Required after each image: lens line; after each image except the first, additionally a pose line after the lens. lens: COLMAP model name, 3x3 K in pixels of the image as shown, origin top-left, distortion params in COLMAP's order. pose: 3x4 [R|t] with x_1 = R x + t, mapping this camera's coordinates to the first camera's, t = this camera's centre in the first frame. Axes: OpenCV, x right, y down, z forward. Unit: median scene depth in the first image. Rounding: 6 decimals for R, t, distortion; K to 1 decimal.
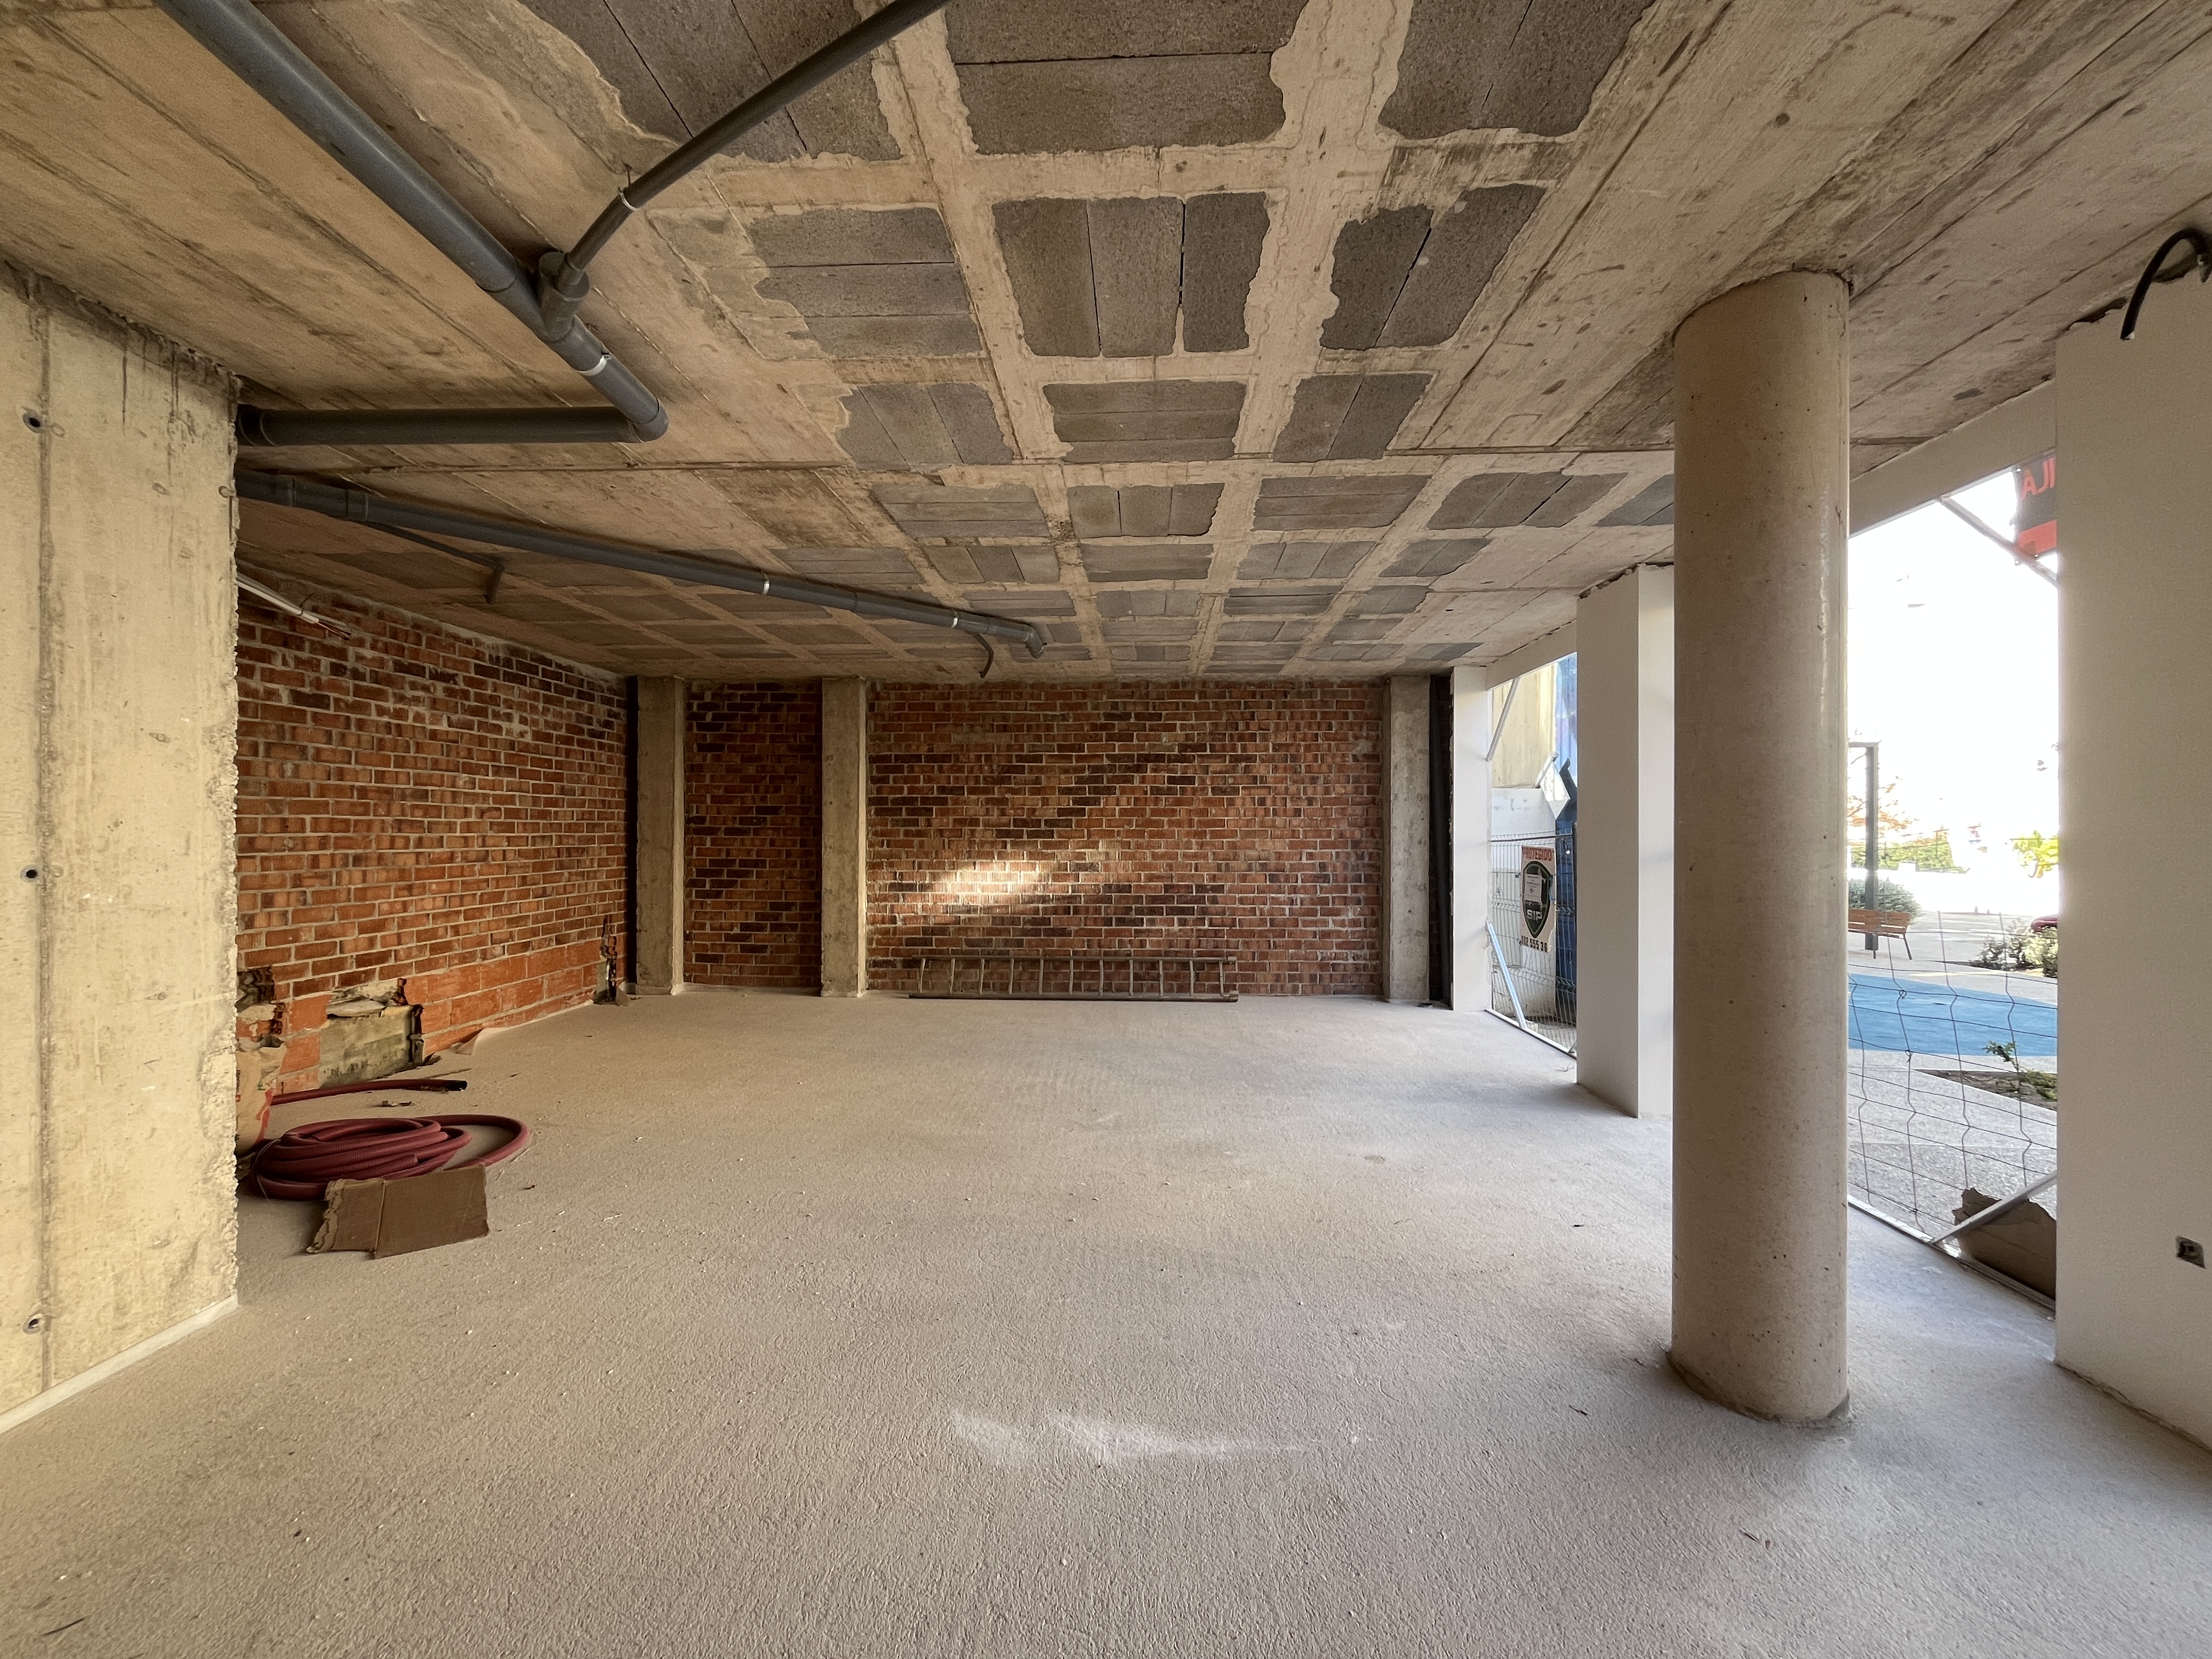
lens RADIAL K [[893.2, 0, 1101.8], [0, 893.2, 833.7], [0, 0, 1]] dist [-0.001091, -0.001013]
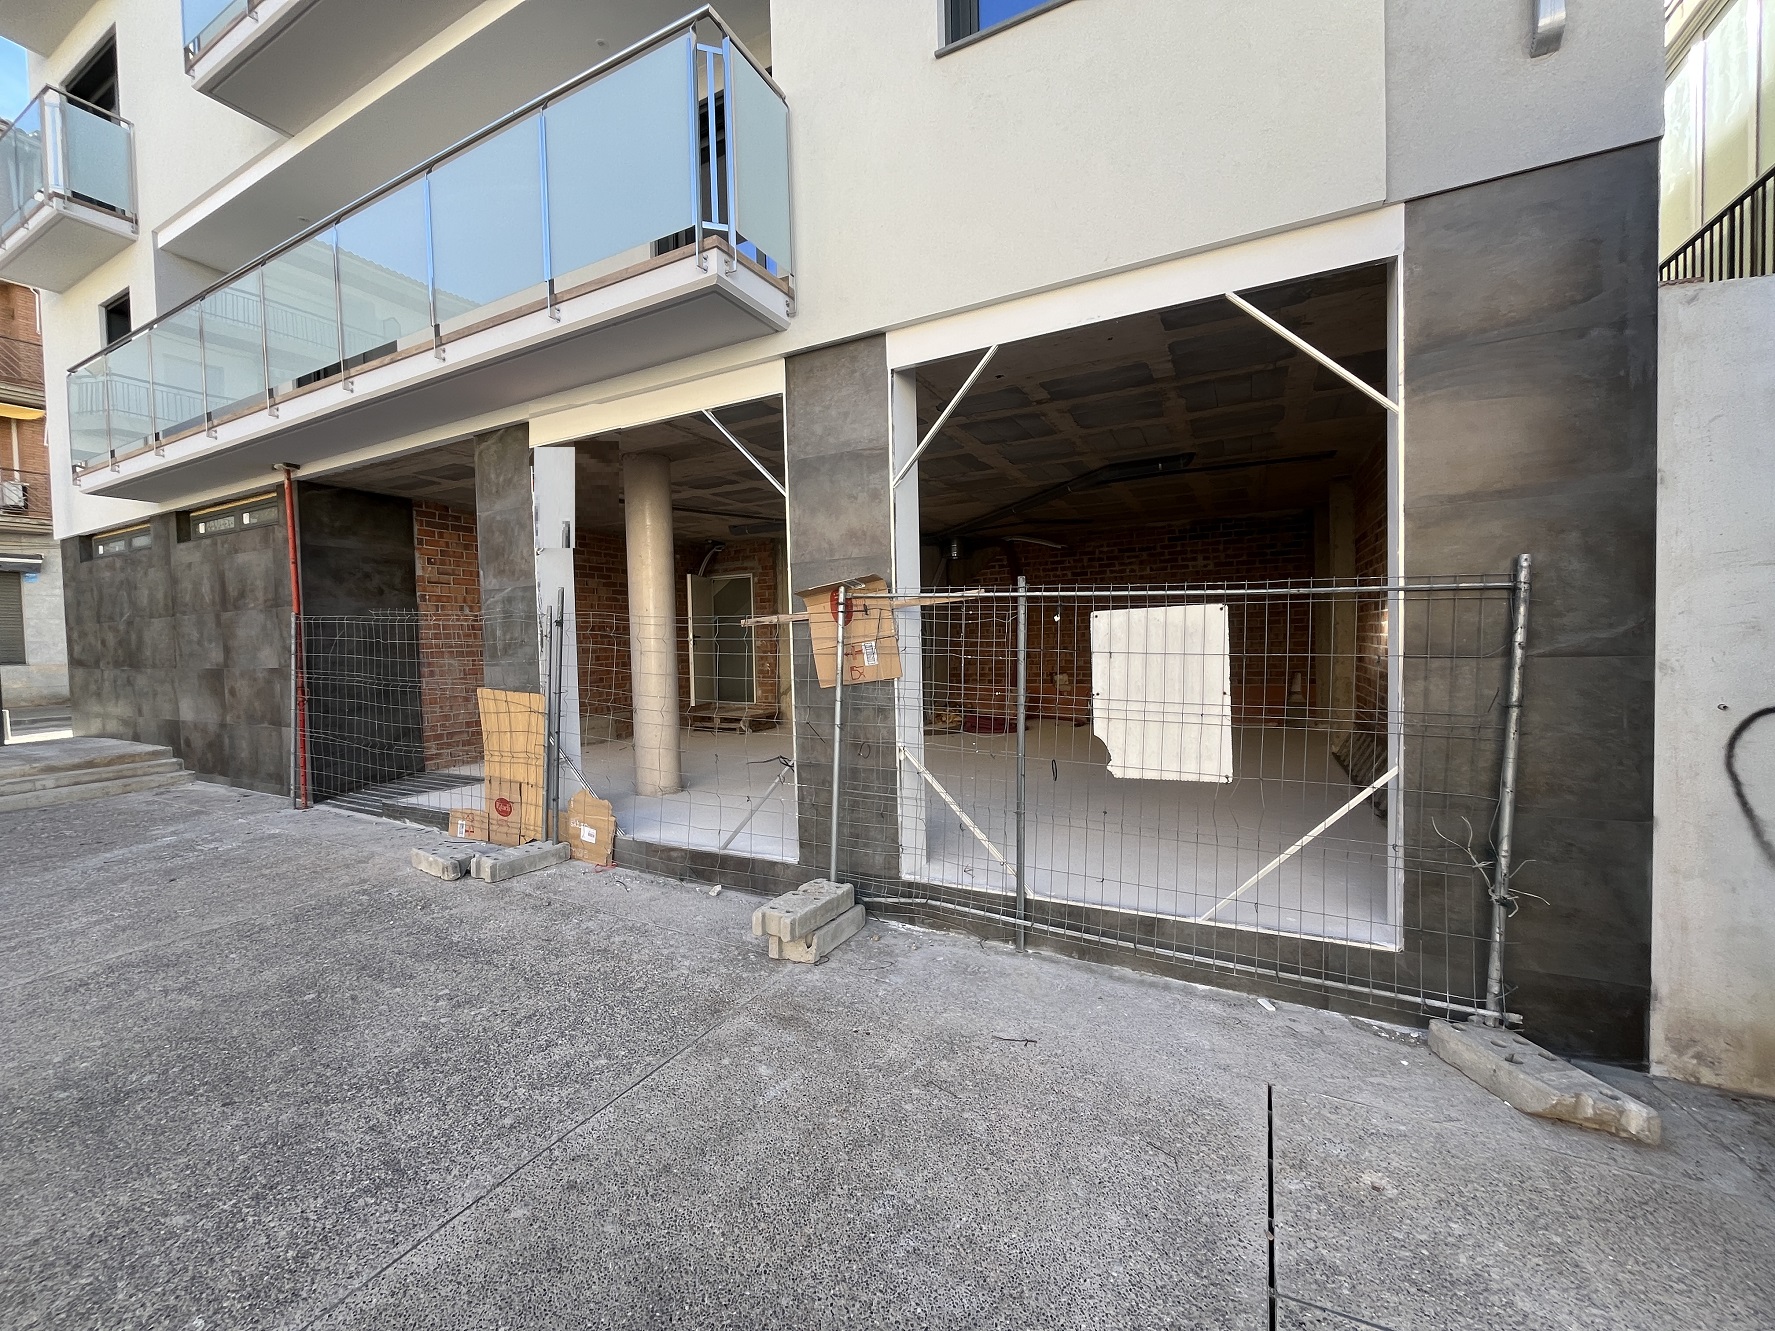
lens RADIAL K [[716.8, 0, 884.3], [0, 716.8, 665.3], [0, 0, 1]] dist [-0.001091, -0.001013]
pose [[-0.412922, 0.035822, -0.910062, 1.090679], [0.022895, 0.999319, 0.028948, 0.039272], [0.910479, -0.008883, -0.413460, 1.125460]]
